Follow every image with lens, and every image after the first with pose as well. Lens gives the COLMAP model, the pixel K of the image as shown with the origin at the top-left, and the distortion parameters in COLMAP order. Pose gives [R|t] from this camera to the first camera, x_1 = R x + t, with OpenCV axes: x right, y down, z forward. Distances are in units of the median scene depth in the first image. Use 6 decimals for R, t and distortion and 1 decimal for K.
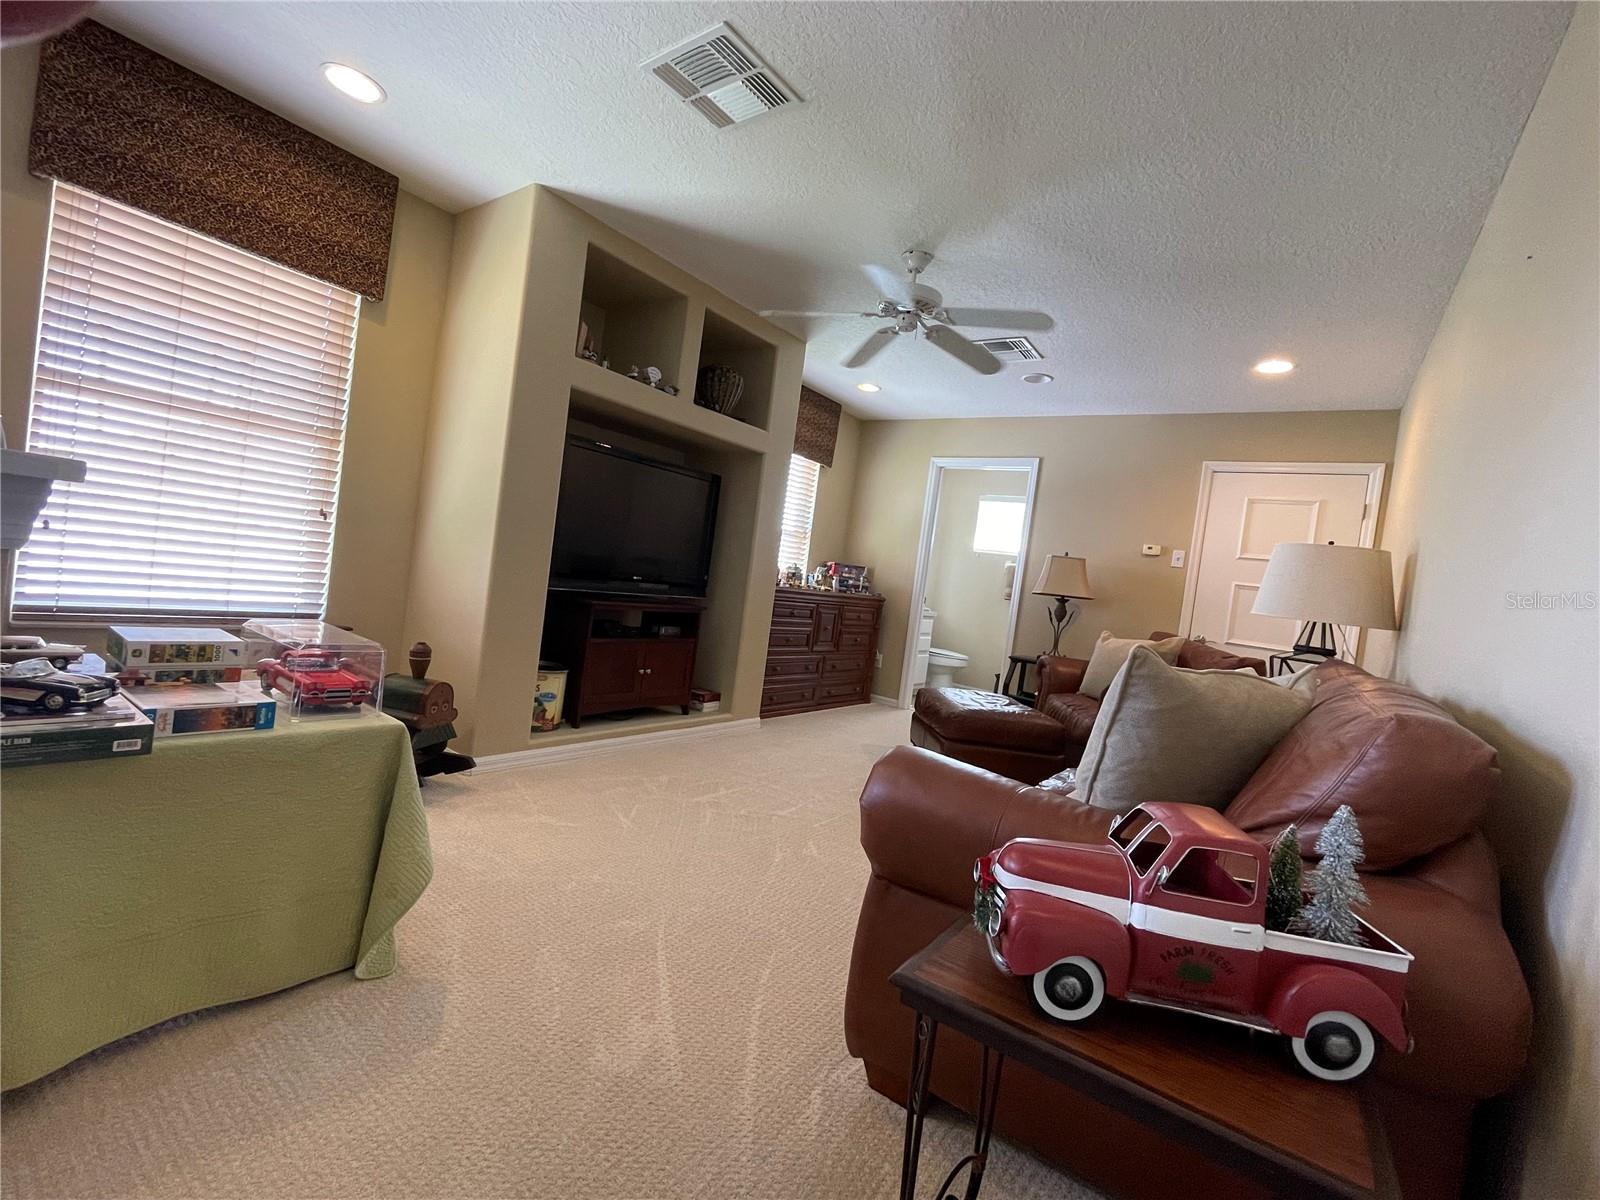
lens RADIAL K [[705.1, 0, 798.6], [0, 705.1, 594.8], [0, 0, 1]] dist [-0.000613, -0.000541]
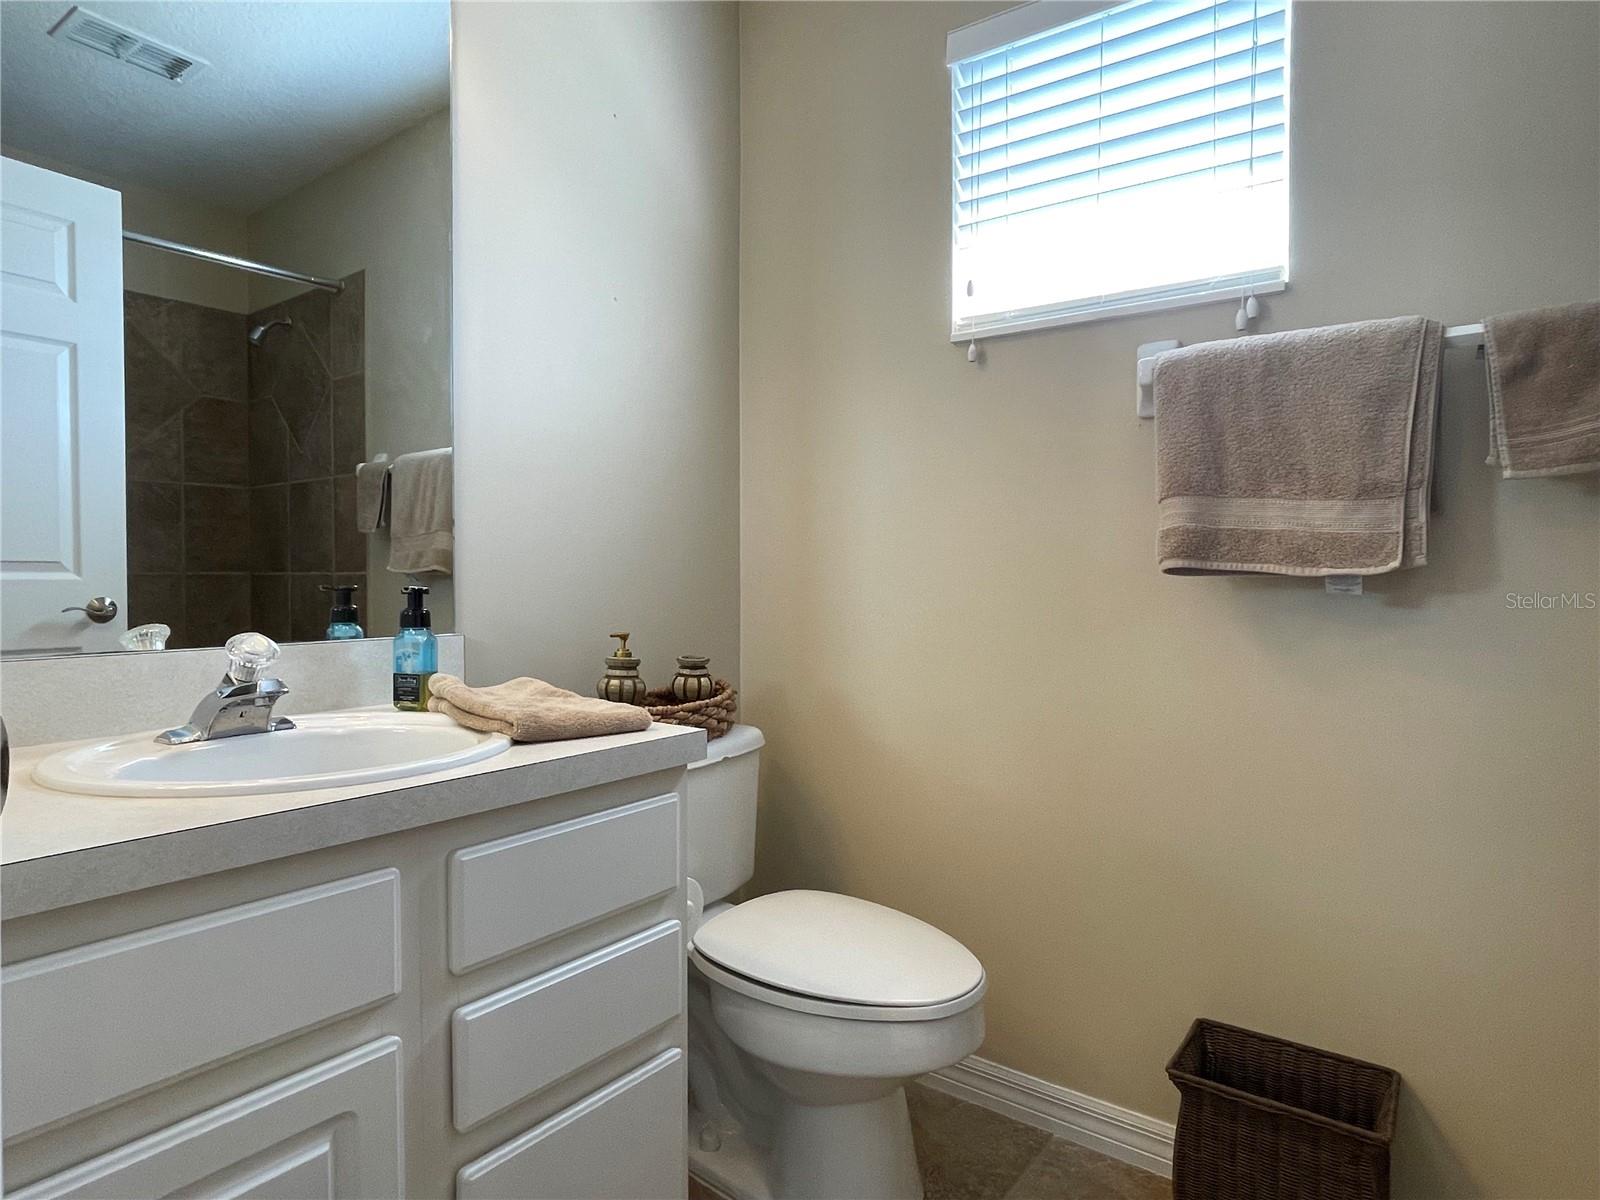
lens RADIAL K [[932.8, 0, 800.0], [0, 932.8, 600.0], [0, 0, 1]] dist [0.001494, 0.000285]
pose [[0.992026, -0.125079, -0.015467, 0.304201], [0.125111, 0.992142, 0.001135, 0.002436], [0.015204, -0.003062, 0.999880, 1.127291]]
